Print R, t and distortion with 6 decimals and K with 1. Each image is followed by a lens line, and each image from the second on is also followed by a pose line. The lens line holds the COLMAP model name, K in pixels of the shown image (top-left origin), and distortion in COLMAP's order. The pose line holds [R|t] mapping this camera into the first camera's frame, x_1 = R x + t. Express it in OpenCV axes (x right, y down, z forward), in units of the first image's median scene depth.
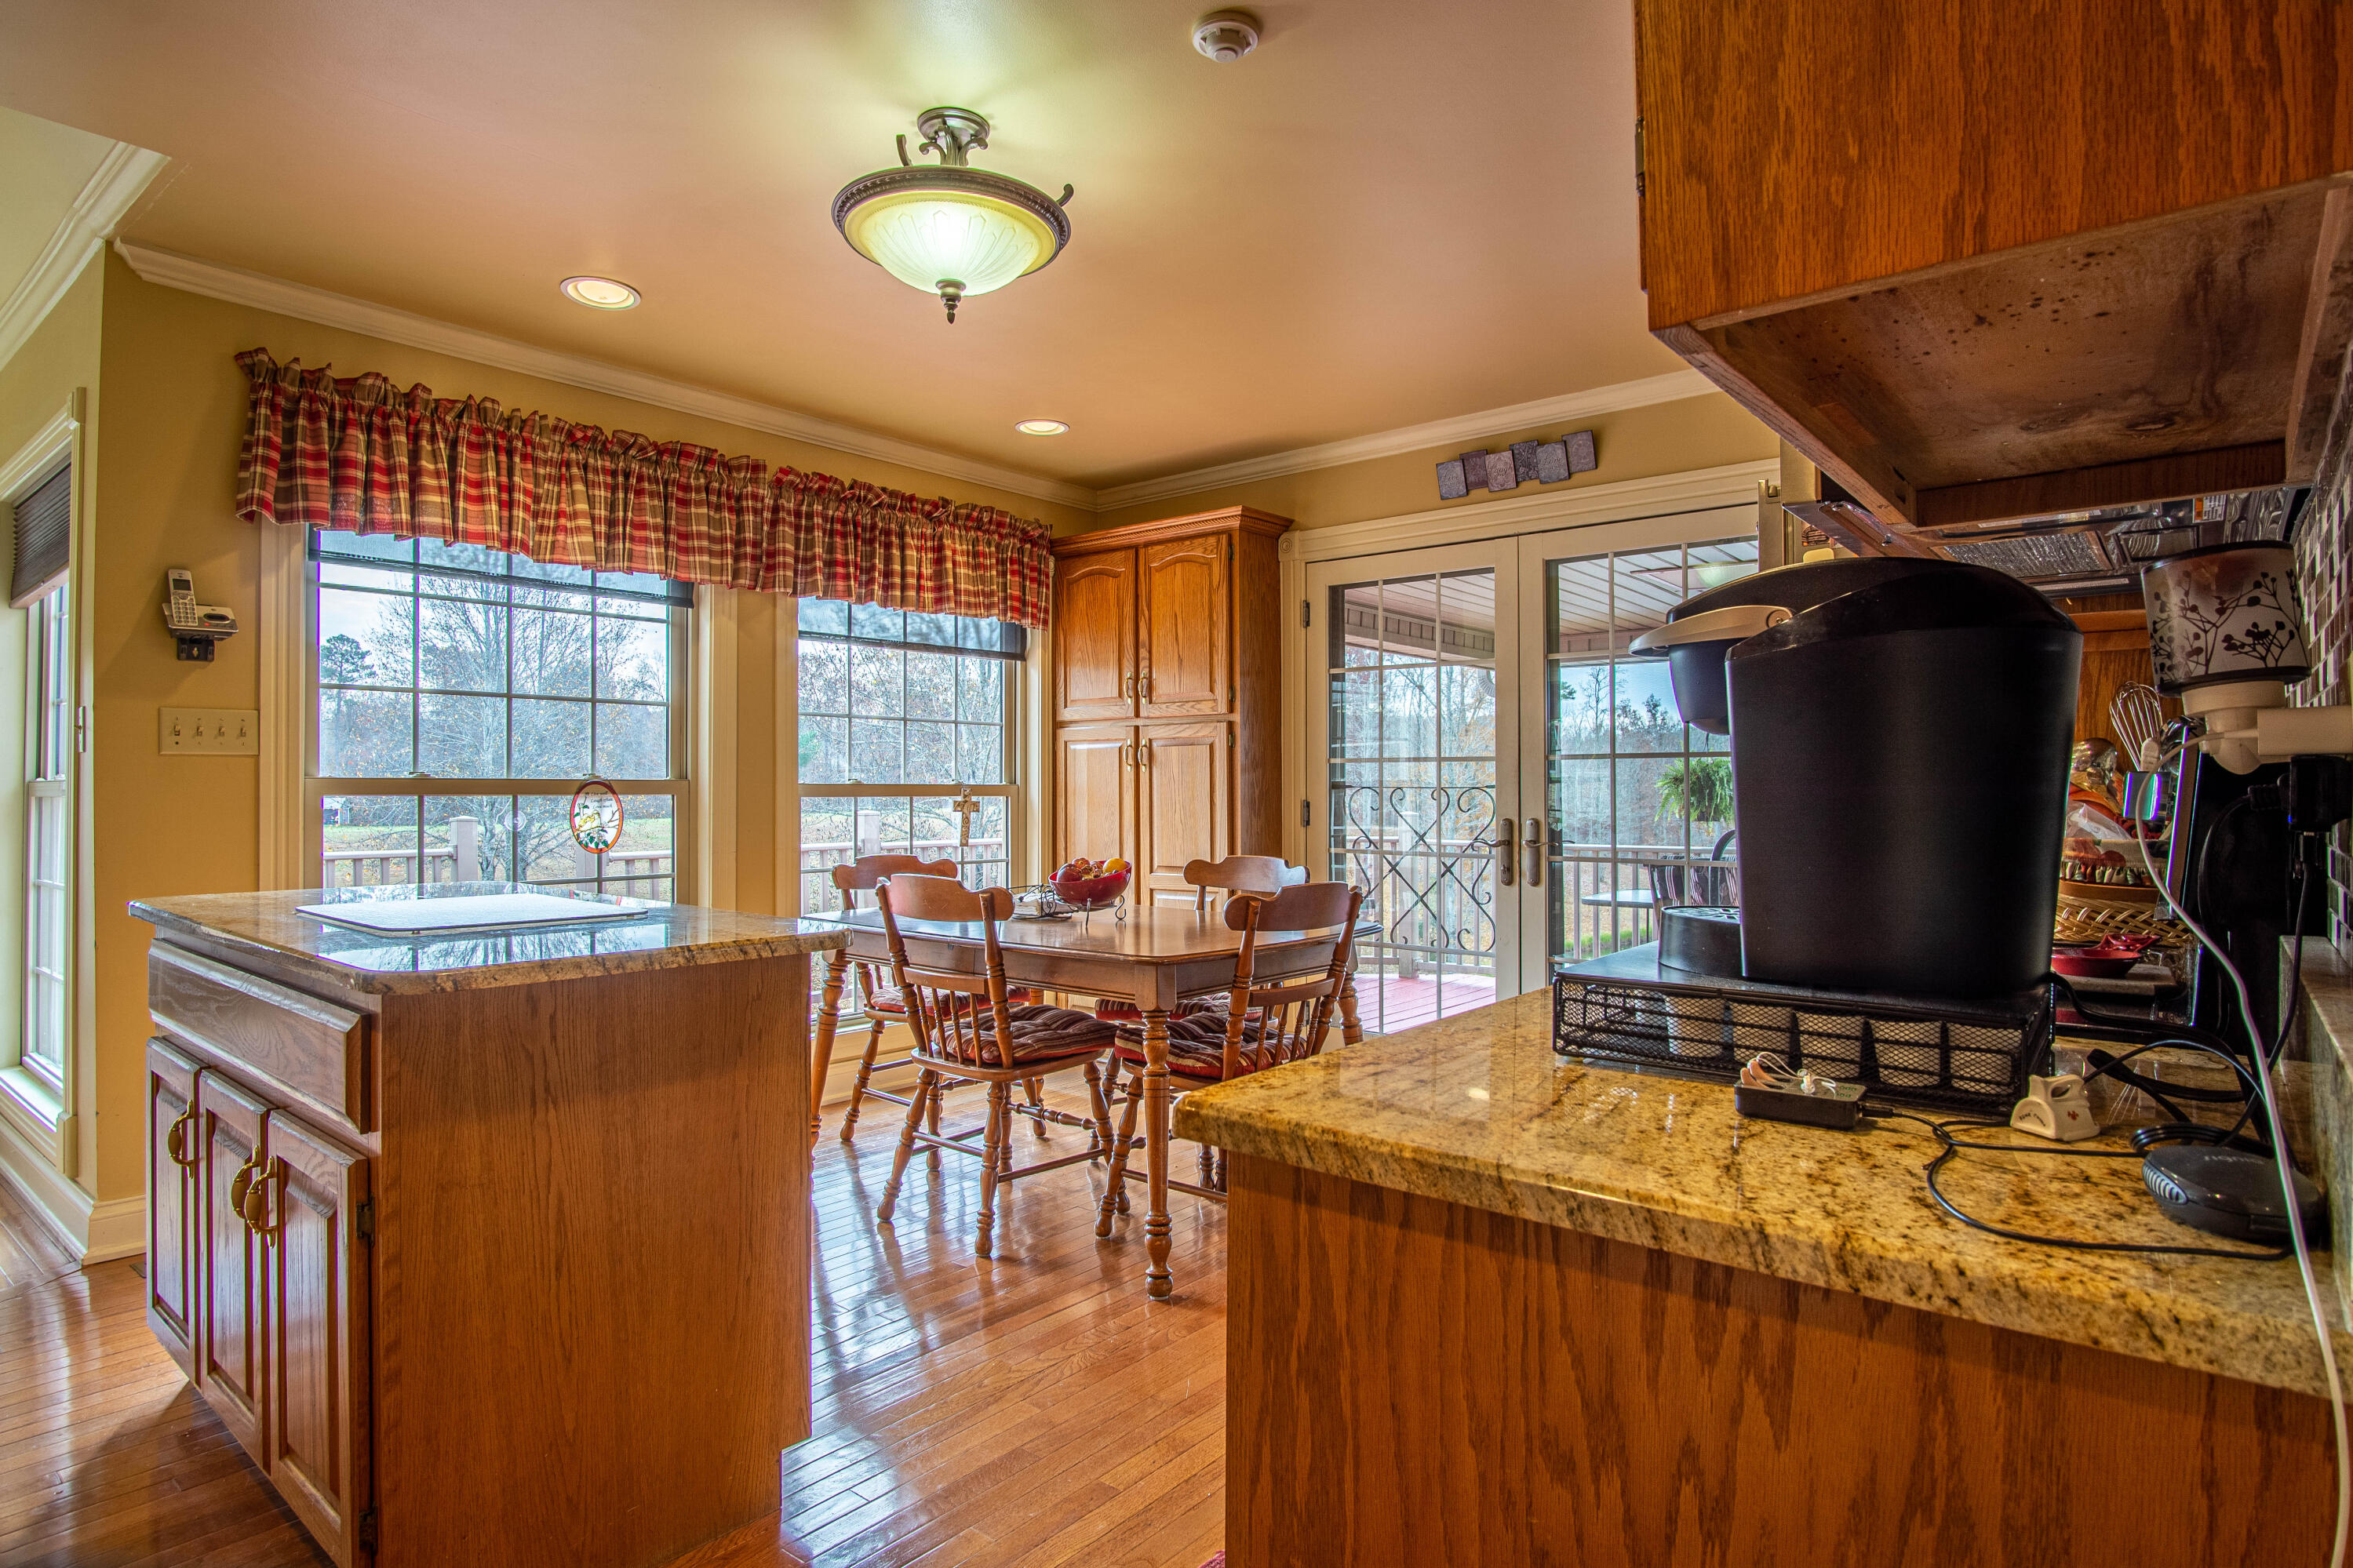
lens RADIAL K [[1242.5, 0, 1177.1], [0, 1242.5, 783.3], [0, 0, 1]] dist [-0.025136, 0.002900]
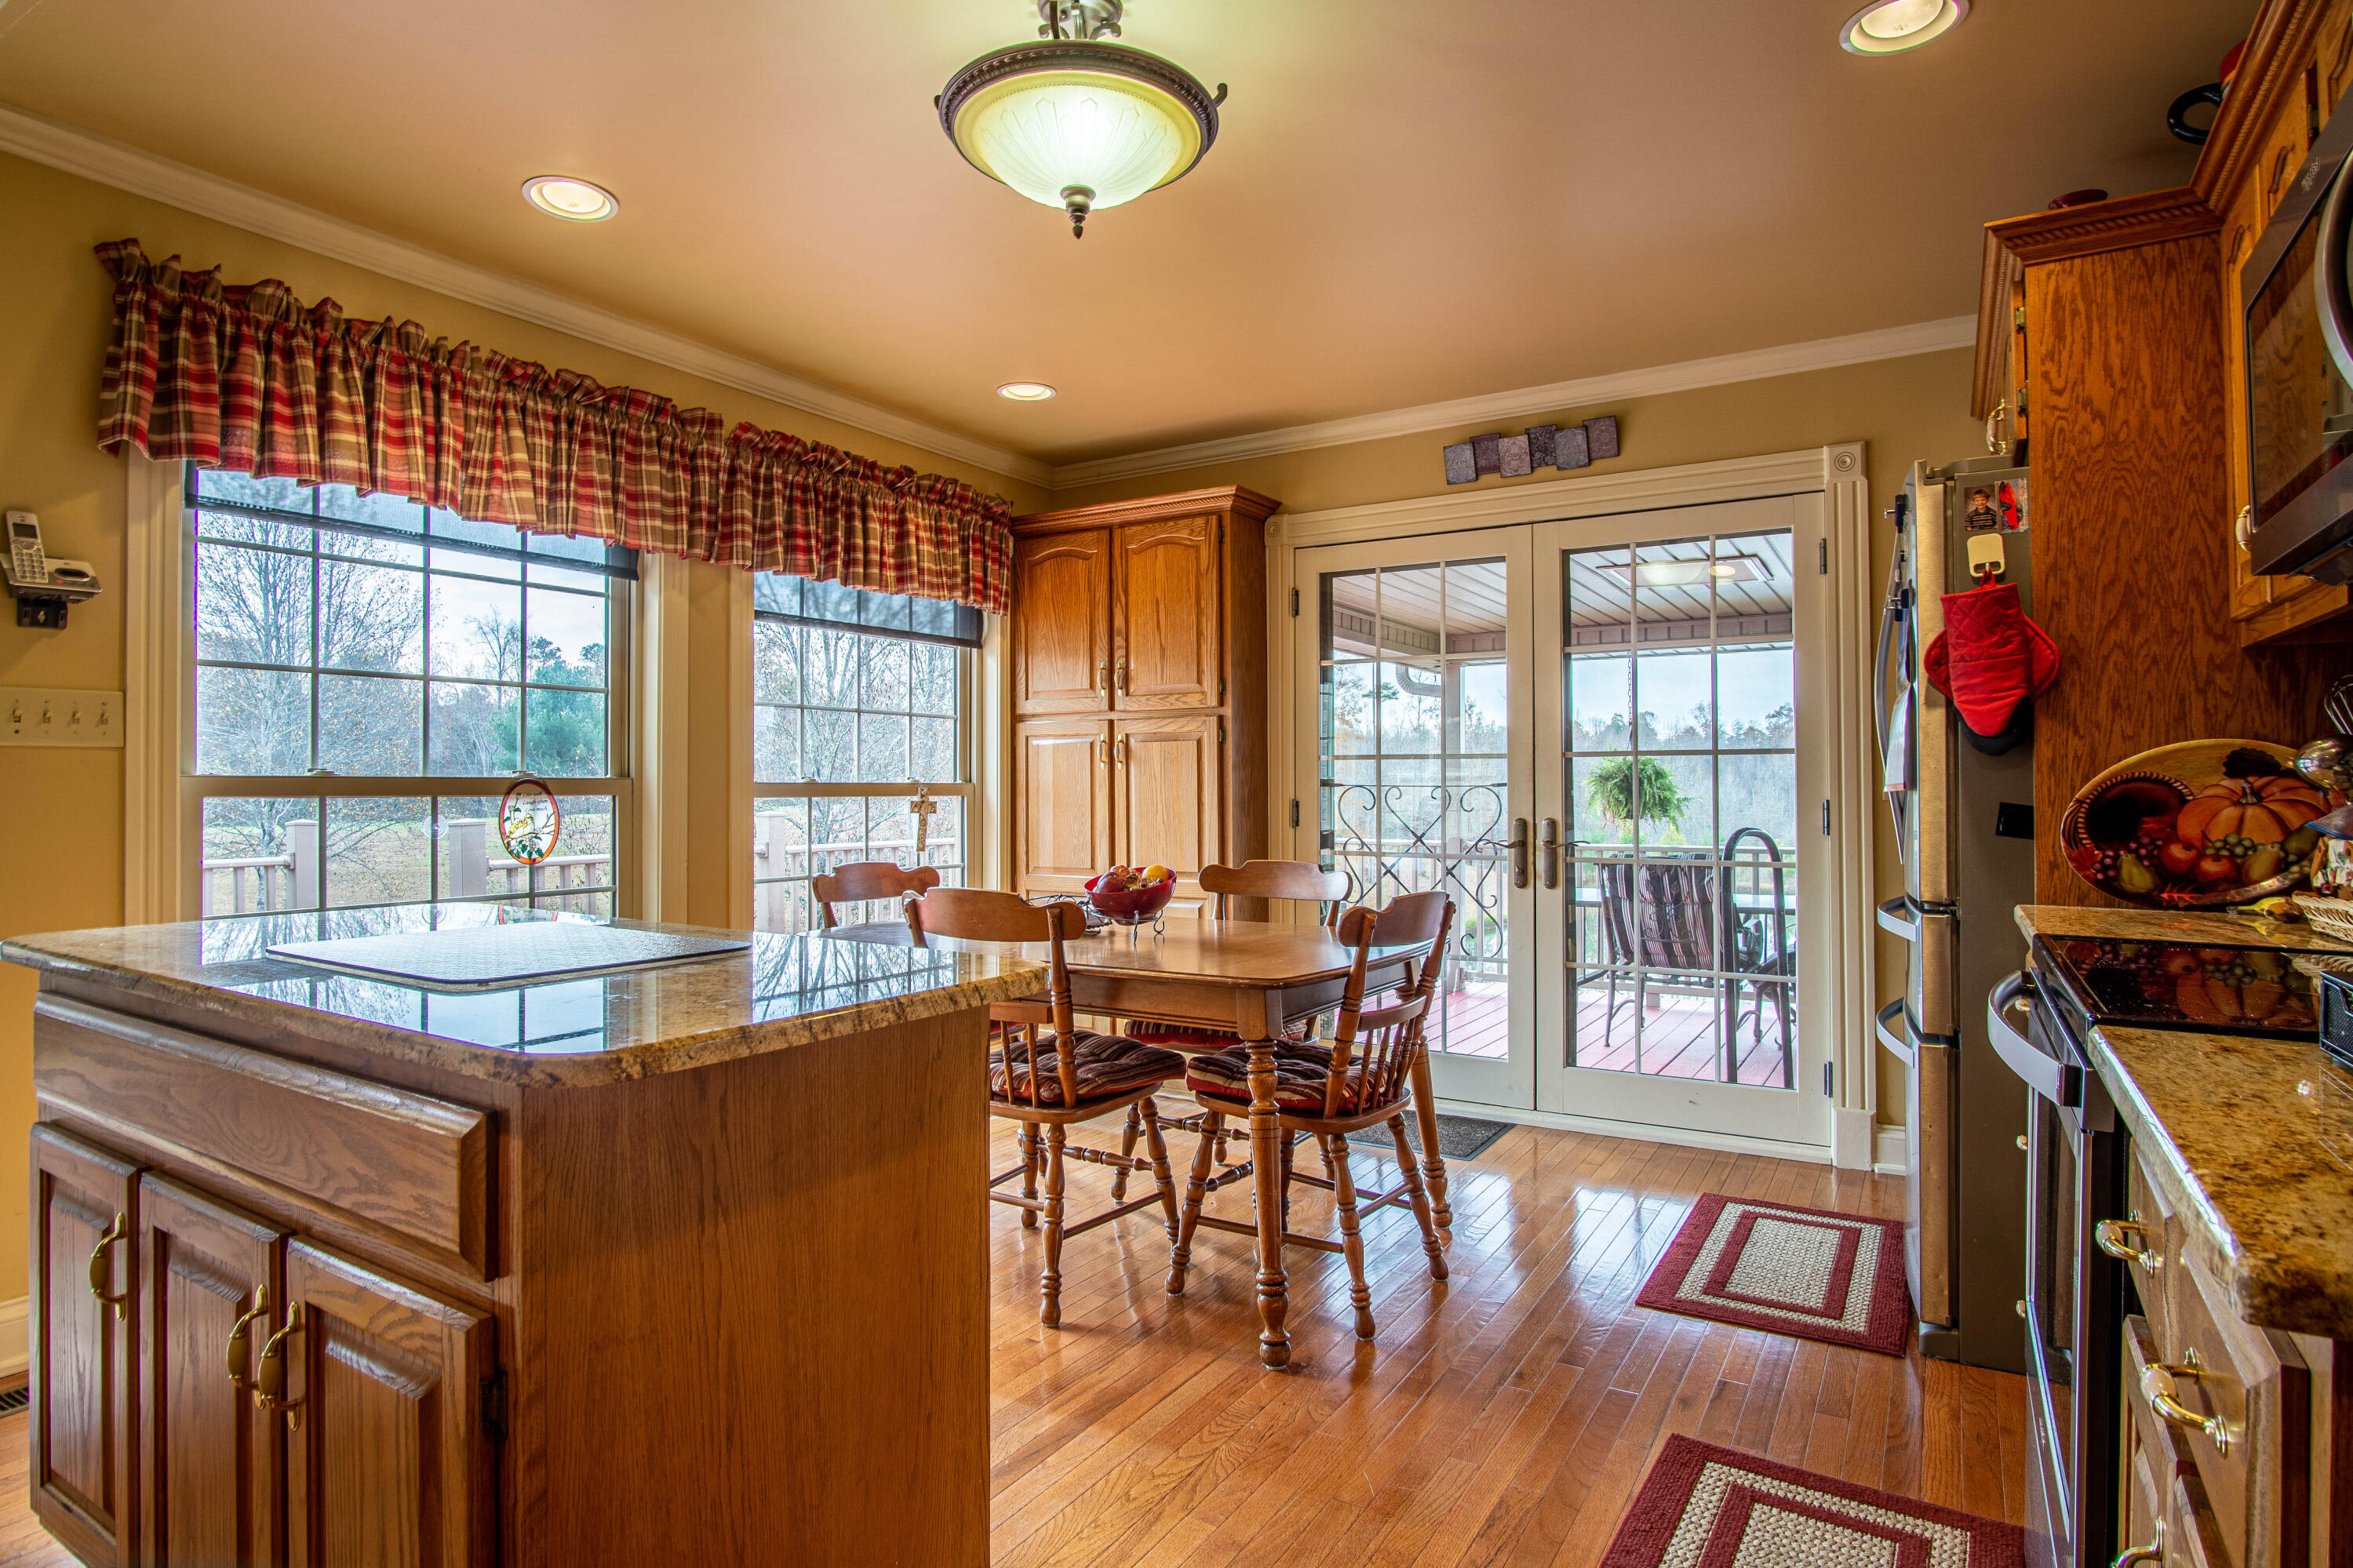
lens RADIAL K [[1242.5, 0, 1174.8], [0, 1242.5, 776.3], [0, 0, 1]] dist [-0.025136, 0.002900]
pose [[0.991130, 0.000048, 0.132897, -0.152299], [0.000499, 0.999992, -0.004086, -0.000366], [-0.132896, 0.004116, 0.991121, 0.103274]]
